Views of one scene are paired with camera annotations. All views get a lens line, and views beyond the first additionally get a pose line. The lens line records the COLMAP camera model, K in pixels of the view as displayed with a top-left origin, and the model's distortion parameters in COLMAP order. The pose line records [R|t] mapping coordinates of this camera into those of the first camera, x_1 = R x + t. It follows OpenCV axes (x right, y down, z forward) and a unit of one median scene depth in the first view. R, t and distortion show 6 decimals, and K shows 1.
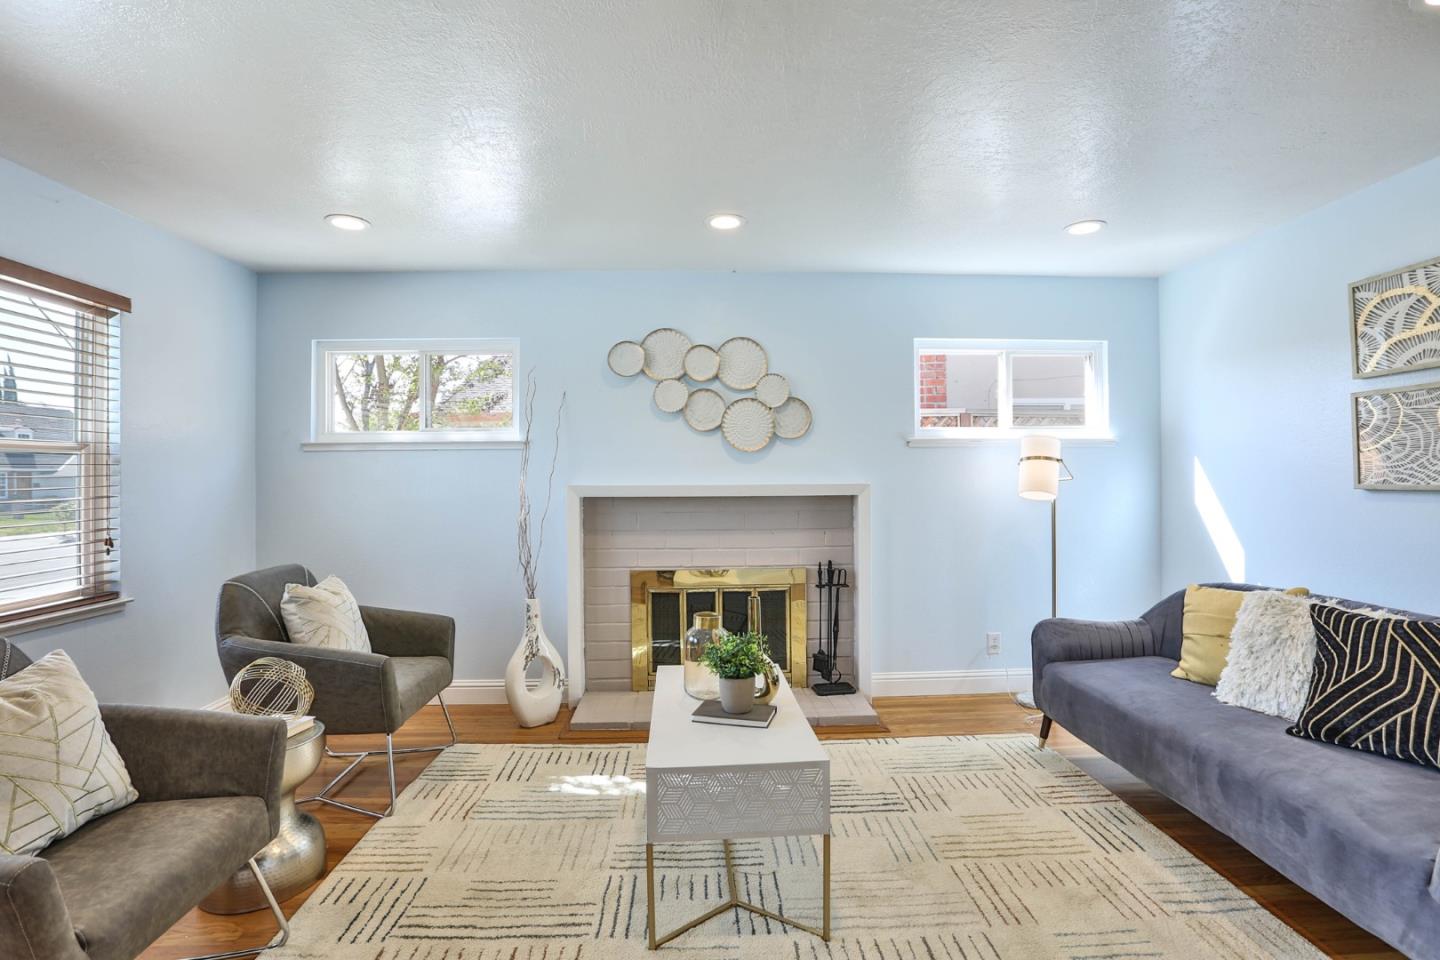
lens RADIAL K [[699.9, 0, 723.4], [0, 699.9, 472.2], [0, 0, 1]] dist [-0.061381, 0.024852]
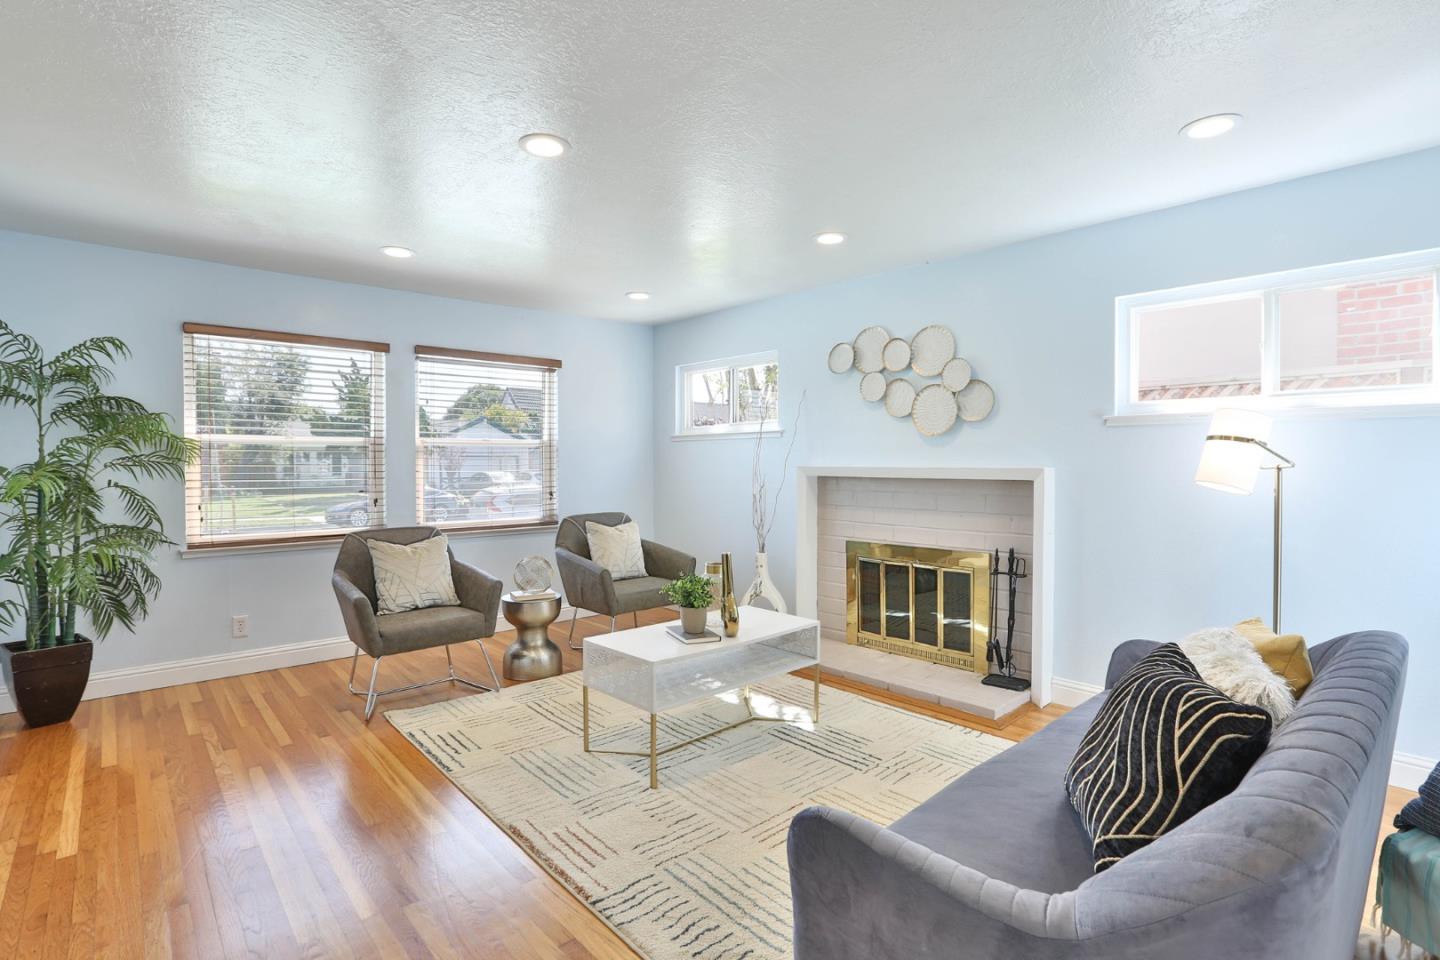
lens RADIAL K [[699.9, 0, 723.4], [0, 699.9, 472.2], [0, 0, 1]] dist [-0.061381, 0.024852]
pose [[0.638215, 0.018517, -0.769636, 0.685611], [0.003461, 0.999632, 0.026920, -0.004378], [0.769851, -0.019845, 0.637916, 0.108615]]
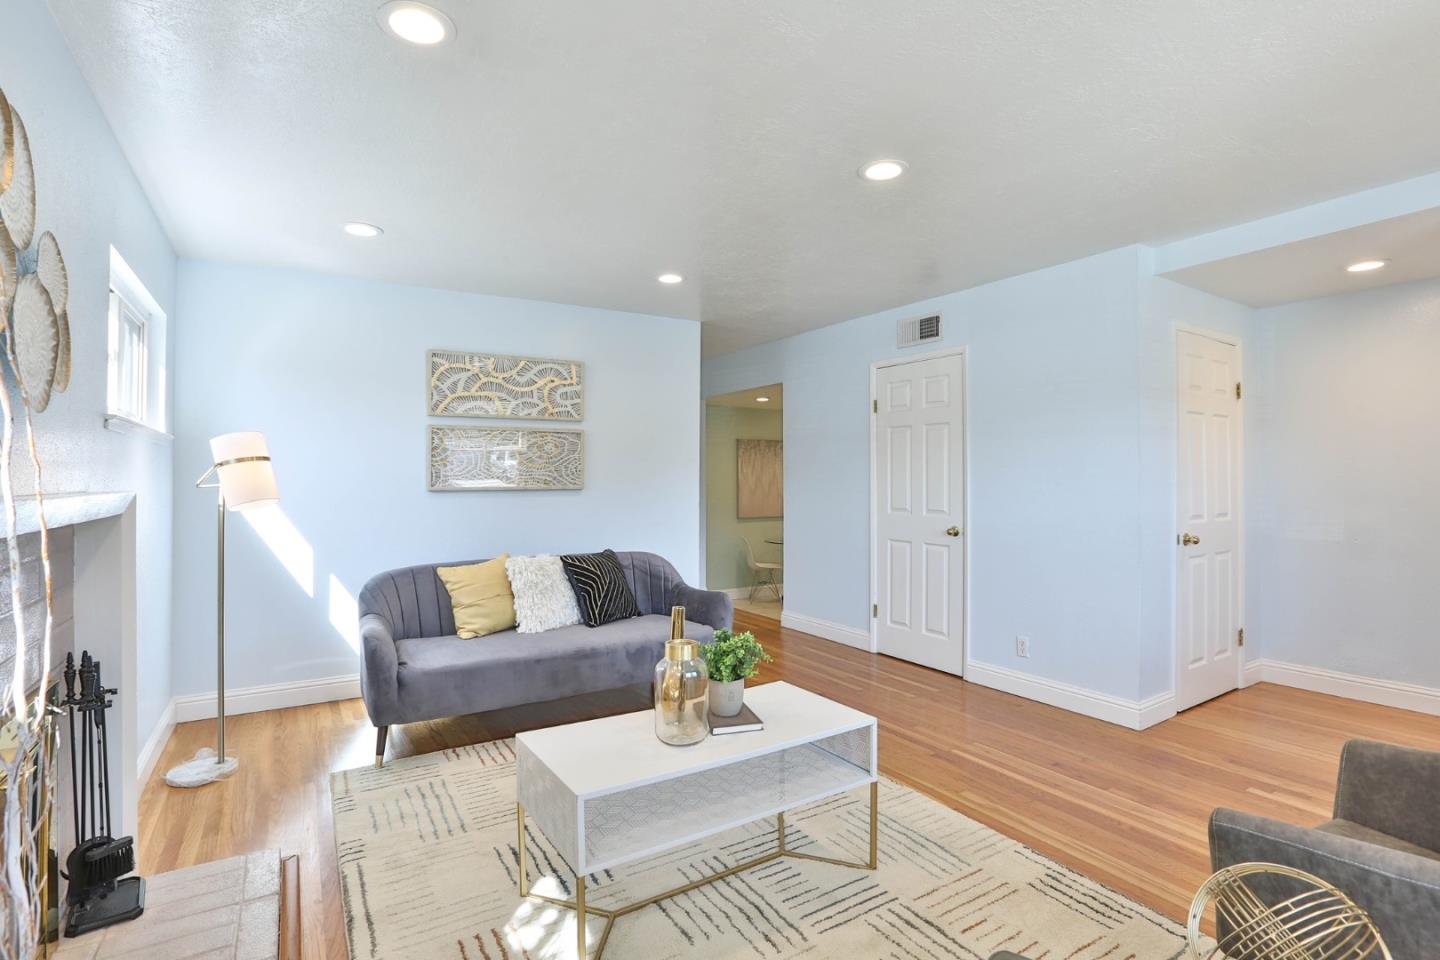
lens RADIAL K [[699.9, 0, 723.4], [0, 699.9, 472.2], [0, 0, 1]] dist [-0.061381, 0.024852]
pose [[-0.491437, 0.022143, 0.870632, -0.521698], [0.003563, 0.999719, -0.023415, 0.016792], [-0.870906, -0.008405, -0.491378, 0.920164]]
